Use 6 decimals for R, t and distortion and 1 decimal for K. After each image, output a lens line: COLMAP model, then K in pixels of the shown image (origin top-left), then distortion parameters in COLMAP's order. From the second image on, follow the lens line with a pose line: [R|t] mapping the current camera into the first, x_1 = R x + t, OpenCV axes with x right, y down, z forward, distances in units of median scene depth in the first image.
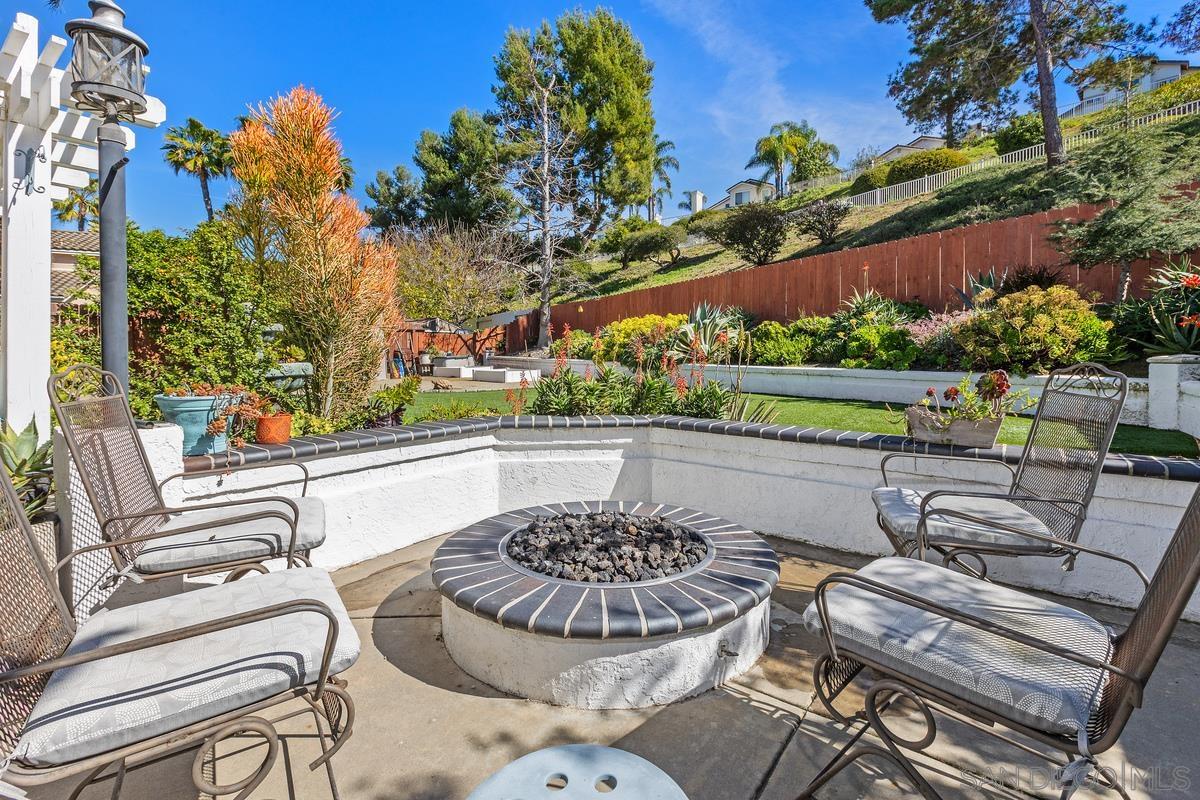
lens RADIAL K [[529.4, 0, 582.2], [0, 529.4, 357.8], [0, 0, 1]] dist [0.000305, -0.000276]
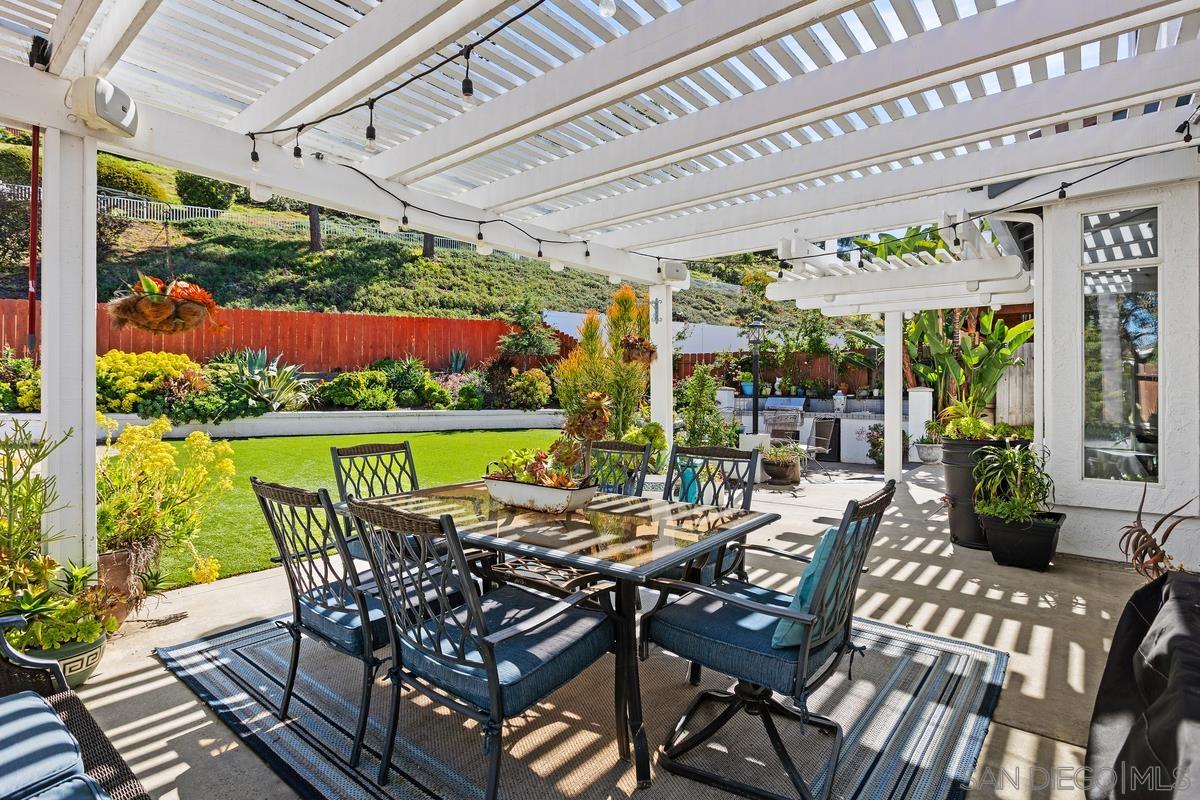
lens RADIAL K [[597.5, 0, 605.8], [0, 597.5, 399.2], [0, 0, 1]] dist [-0.002646, -0.000697]
pose [[0.001907, -0.011079, 0.999937, -0.715673], [0.004065, 0.999930, 0.011071, -0.016624], [-0.999990, 0.004044, 0.001952, 0.316810]]
